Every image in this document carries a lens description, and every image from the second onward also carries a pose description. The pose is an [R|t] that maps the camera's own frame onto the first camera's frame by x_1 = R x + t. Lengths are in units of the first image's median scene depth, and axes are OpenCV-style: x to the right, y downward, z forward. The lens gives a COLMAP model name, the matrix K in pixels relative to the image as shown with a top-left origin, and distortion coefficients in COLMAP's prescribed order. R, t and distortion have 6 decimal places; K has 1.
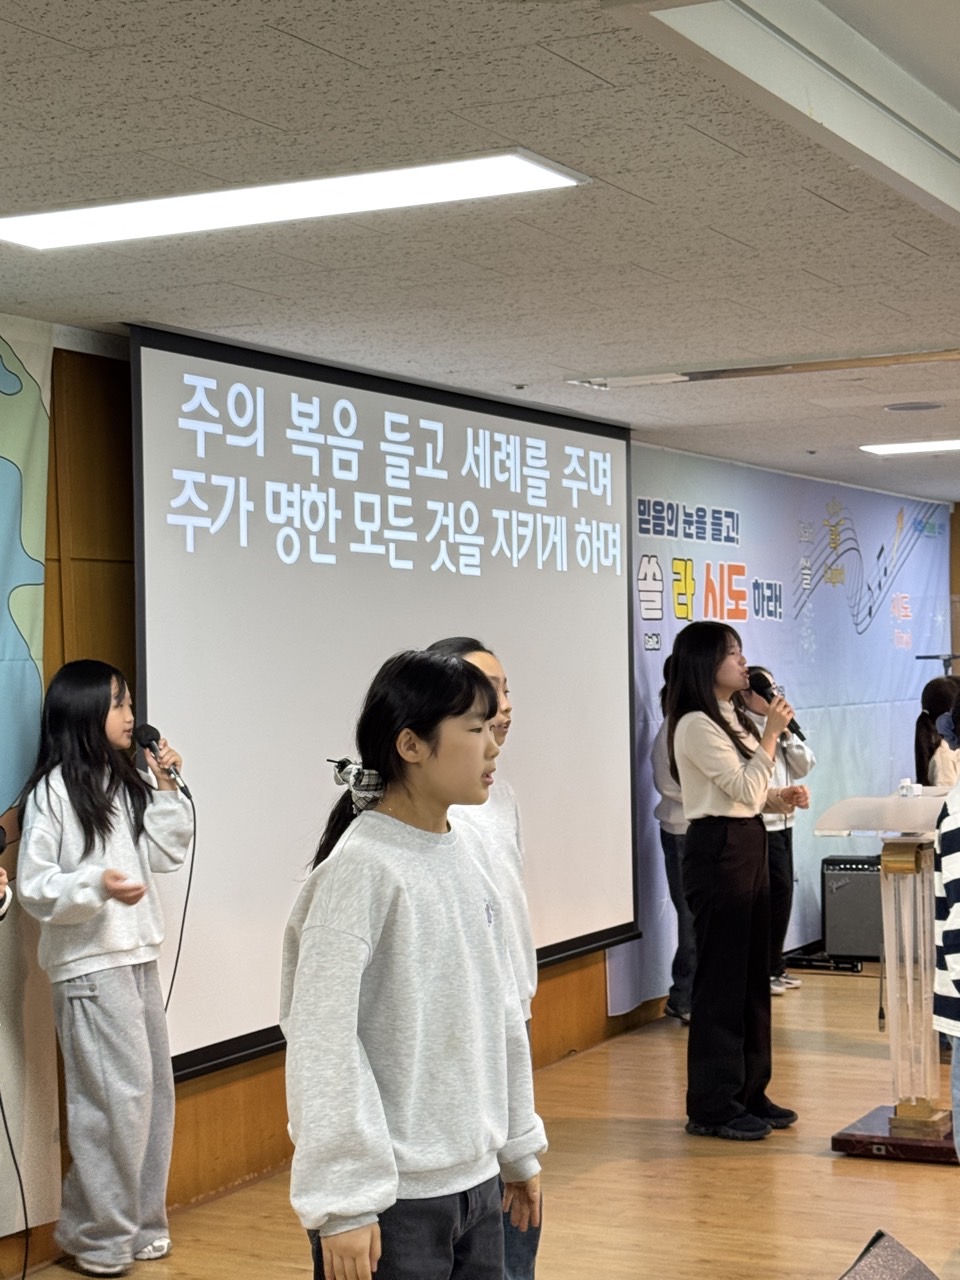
lens RADIAL K [[2325.5, 0, 489.7], [0, 2325.5, 648.7], [0, 0, 1]] dist [0.130550, 0.000000]
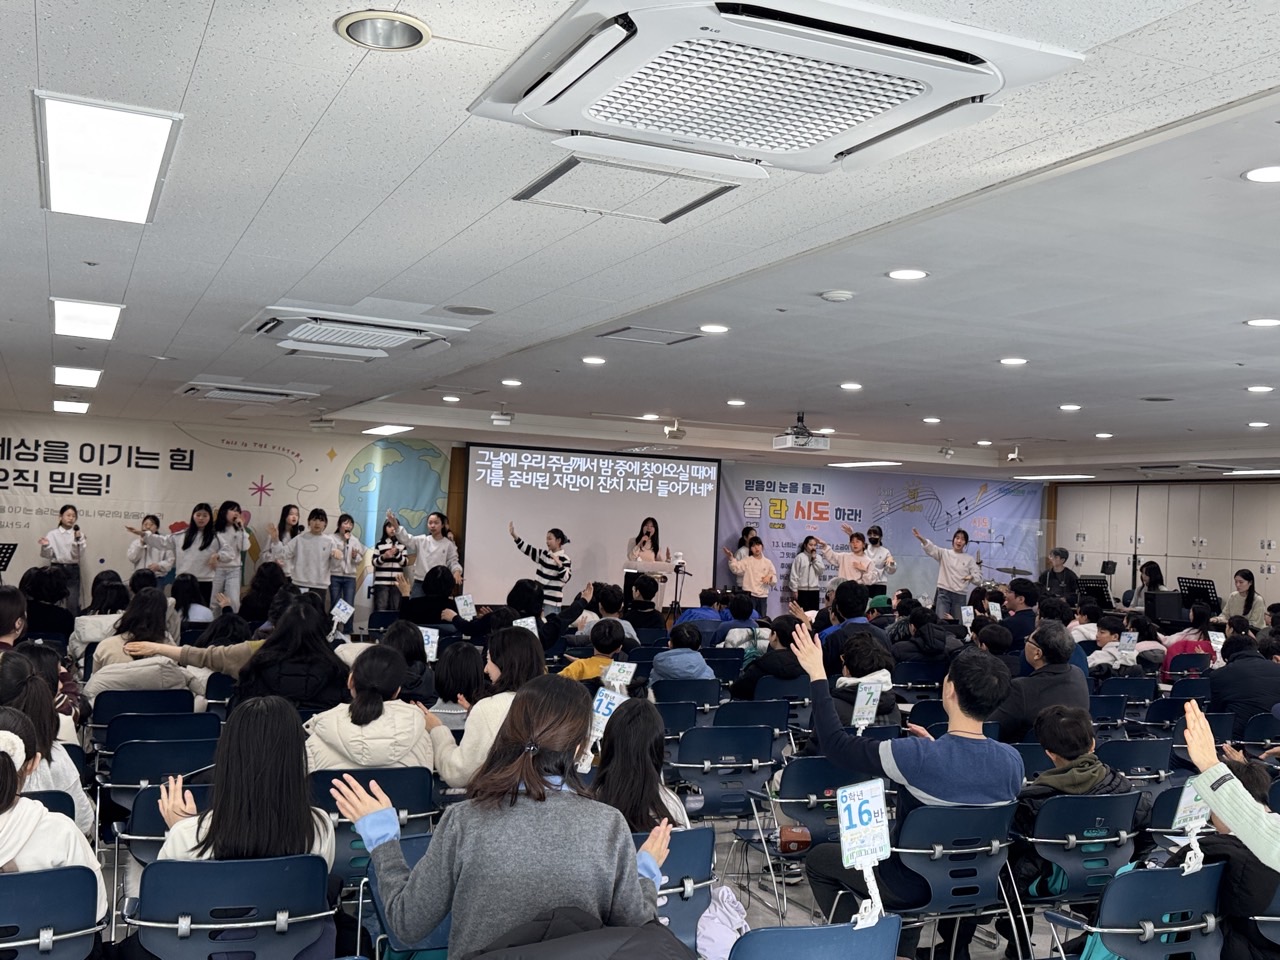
lens RADIAL K [[1293.6, 0, 656.8], [0, 1293.6, 494.3], [0, 0, 1]] dist [0.107122, 0.000000]
pose [[0.772402, 0.045796, -0.633481, 1.031898], [-0.059045, 0.998255, 0.000173, -0.035356], [0.632383, 0.037270, 0.773759, -0.421808]]
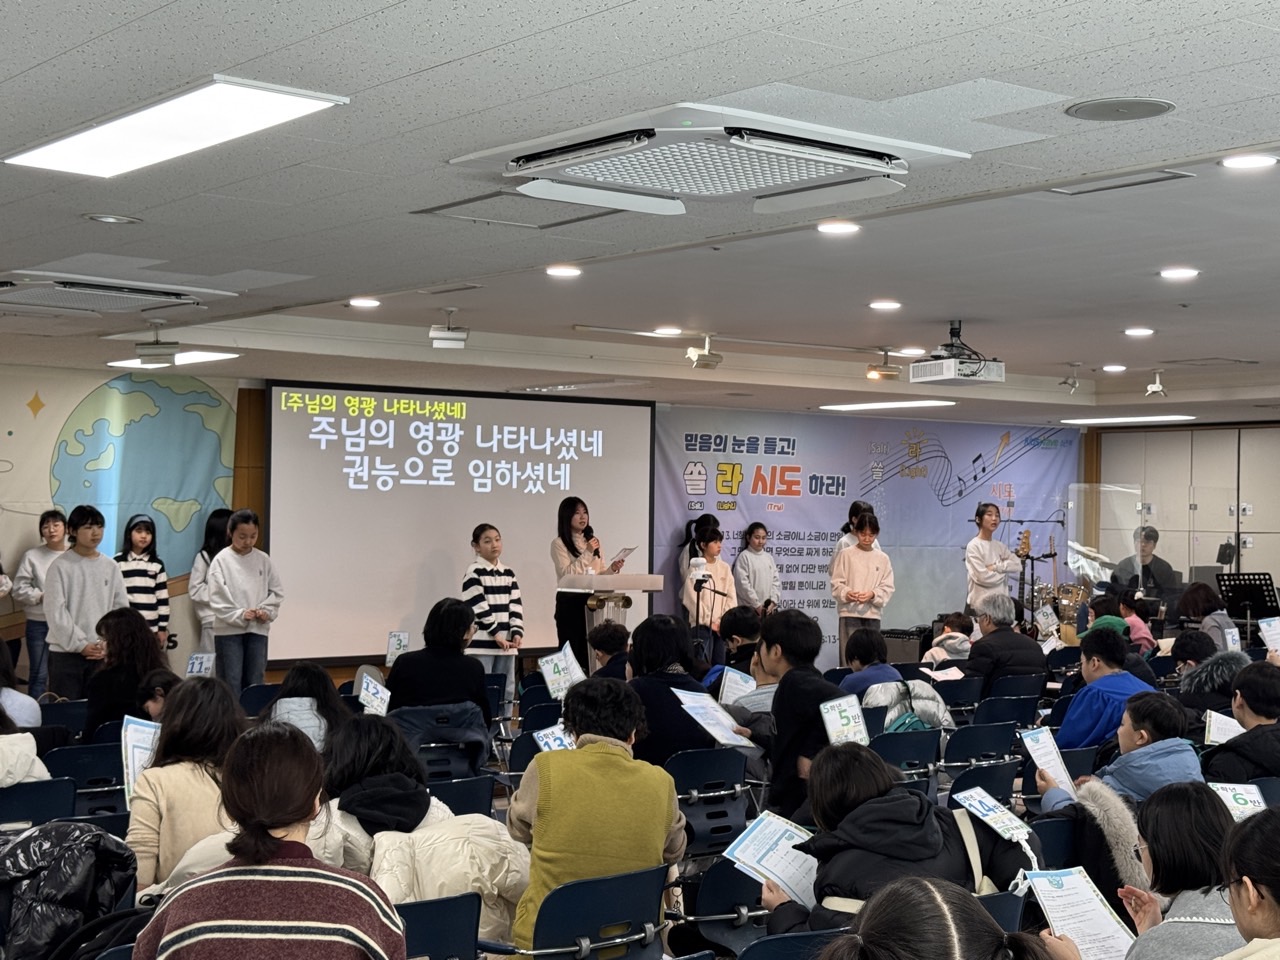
lens RADIAL K [[1937.3, 0, 632.3], [0, 1937.3, 484.2], [0, 0, 1]] dist [0.132316, 0.000000]
pose [[0.898255, 0.032378, -0.438280, 0.702912], [-0.033136, 0.999433, 0.005921, -0.028168], [0.438224, 0.009205, 0.898819, -0.467234]]
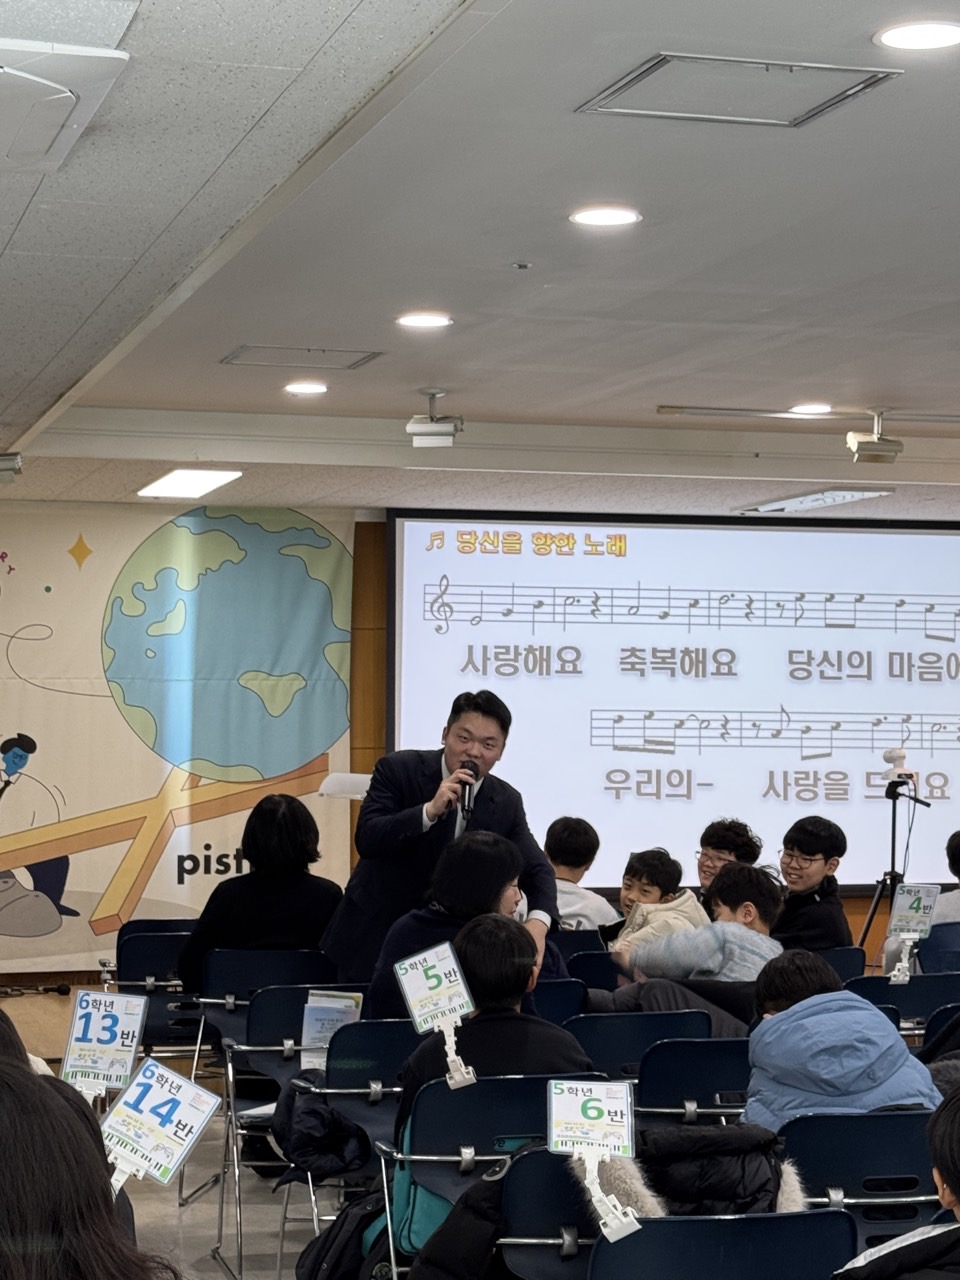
lens RADIAL K [[2637.5, 0, 473.7], [0, 2637.5, 638.2], [0, 0, 1]] dist [0.106482, 0.000000]
pose [[0.665056, 0.011511, -0.746705, 0.905239], [-0.016024, 0.999871, 0.001142, -0.020960], [0.746622, 0.011206, 0.665154, -0.232048]]
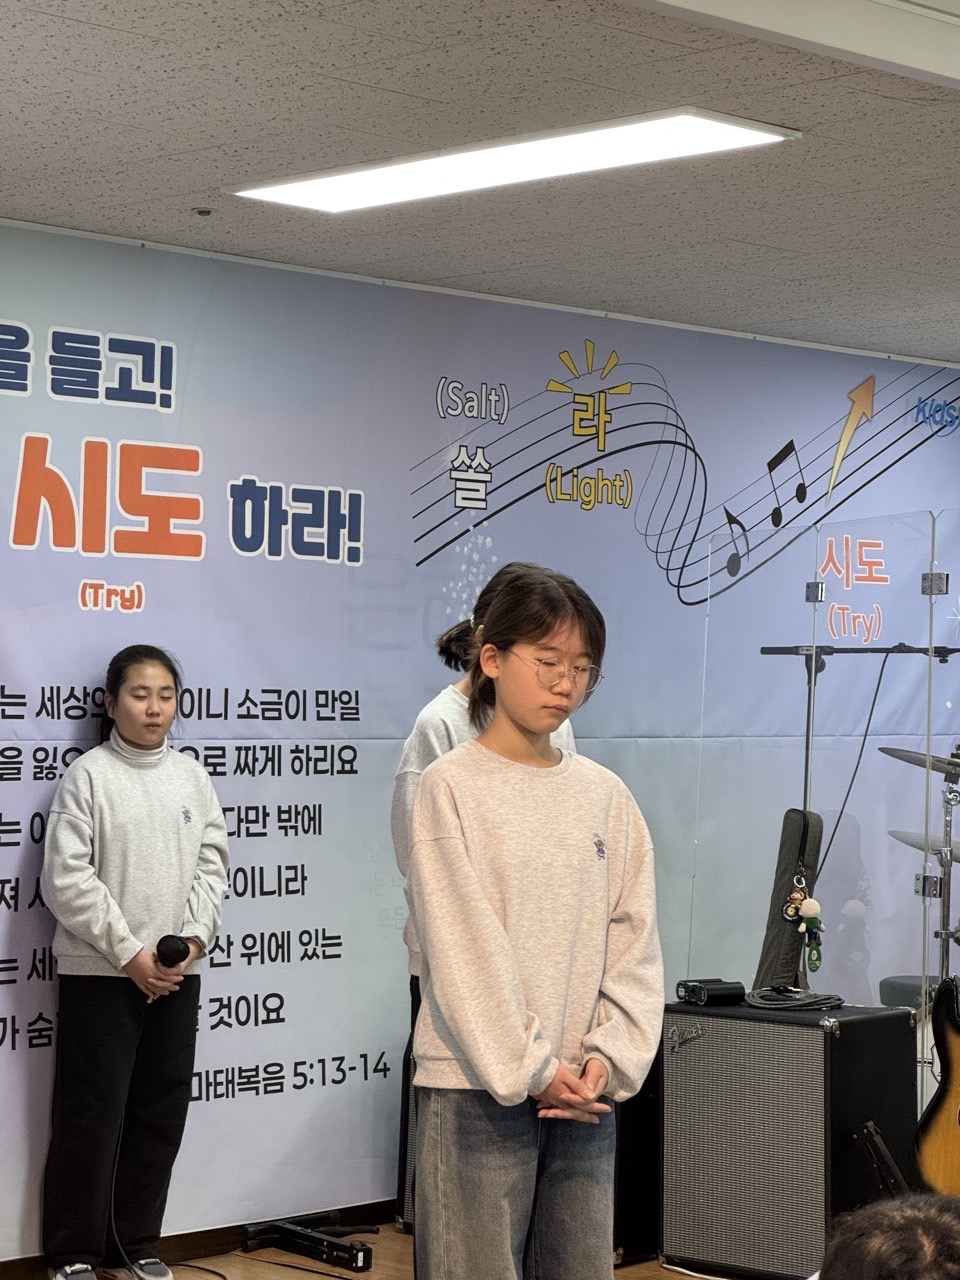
lens RADIAL K [[2900.4, 0, 510.5], [0, 2900.4, 615.0], [0, 0, 1]] dist [0.163202, 0.000000]
pose [[0.950293, 0.027629, -0.310128, 0.395672], [-0.032140, 0.999439, -0.009443, 0.004551], [0.309693, 0.018941, 0.950648, 0.439194]]
